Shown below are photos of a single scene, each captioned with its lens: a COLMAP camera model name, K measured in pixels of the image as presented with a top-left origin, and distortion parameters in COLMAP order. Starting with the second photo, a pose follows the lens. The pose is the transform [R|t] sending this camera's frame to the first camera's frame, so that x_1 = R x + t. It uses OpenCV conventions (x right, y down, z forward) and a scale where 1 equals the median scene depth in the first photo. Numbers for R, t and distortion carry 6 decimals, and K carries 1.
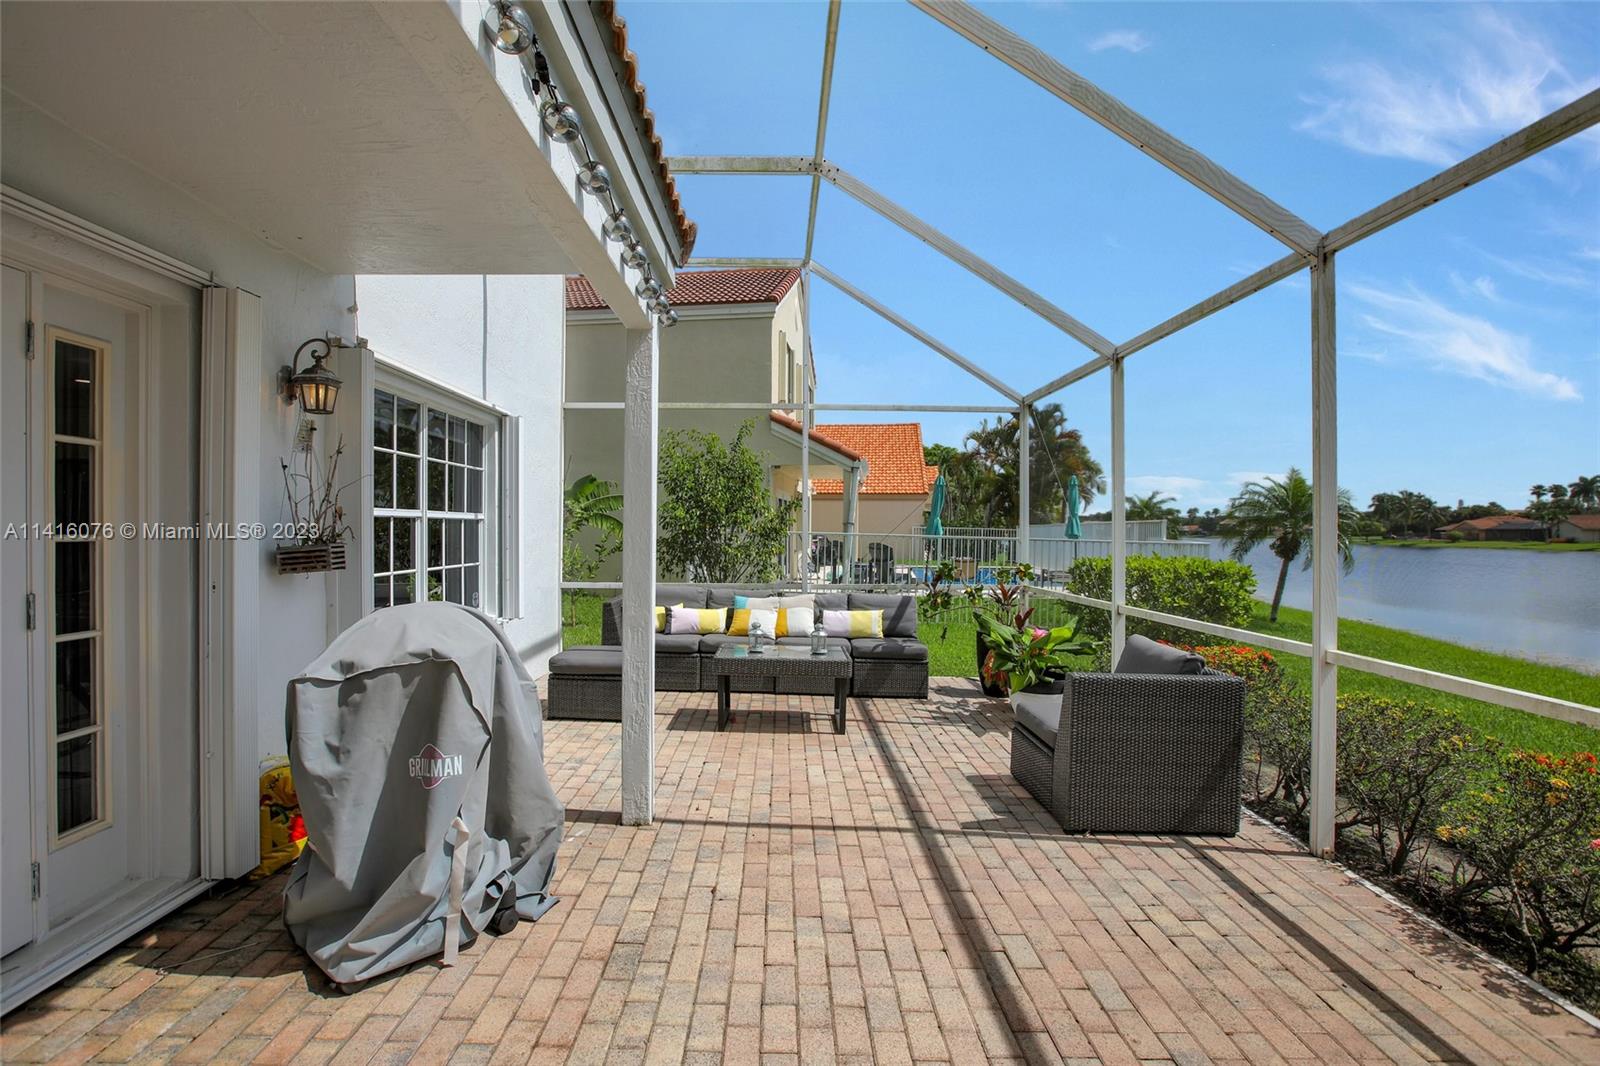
lens RADIAL K [[739.6, 0, 777.0], [0, 739.6, 530.0], [0, 0, 1]] dist [-0.054586, 0.018792]
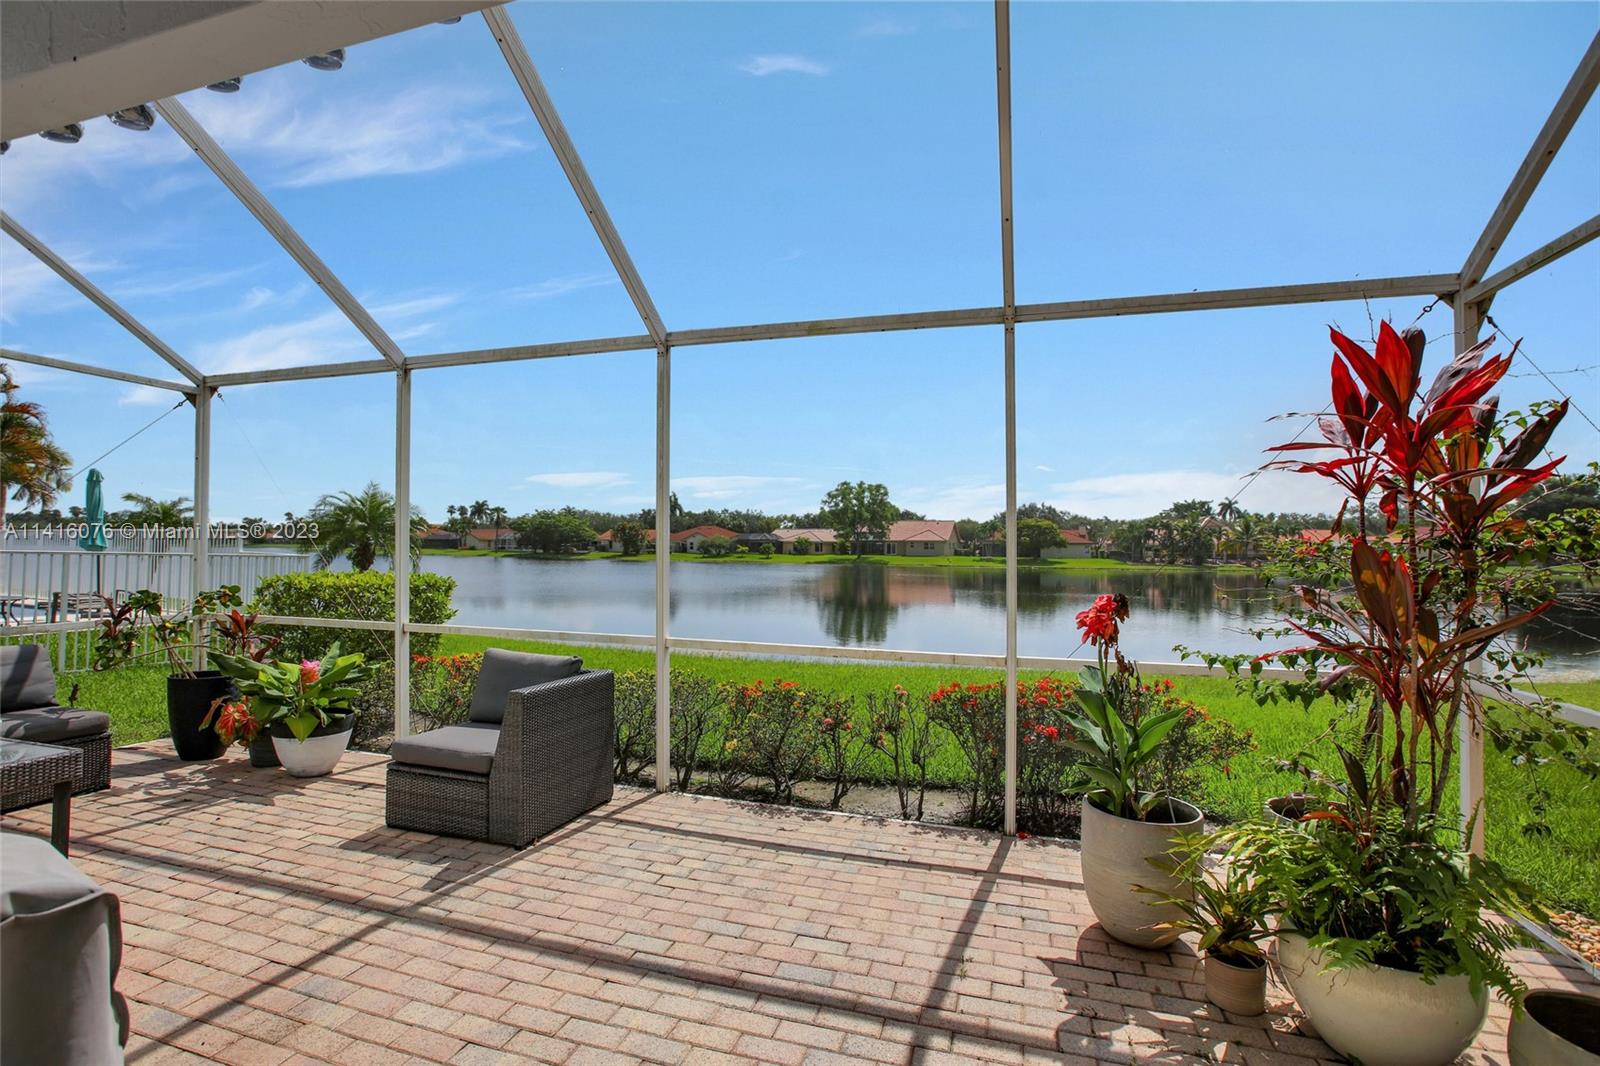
lens RADIAL K [[739.6, 0, 801.5], [0, 739.6, 515.6], [0, 0, 1]] dist [-0.052189, 0.020781]
pose [[0.291399, 0.036836, 0.955892, -0.471011], [-0.006775, 0.999313, -0.036444, -0.012016], [-0.956578, 0.004143, 0.291448, 0.331735]]
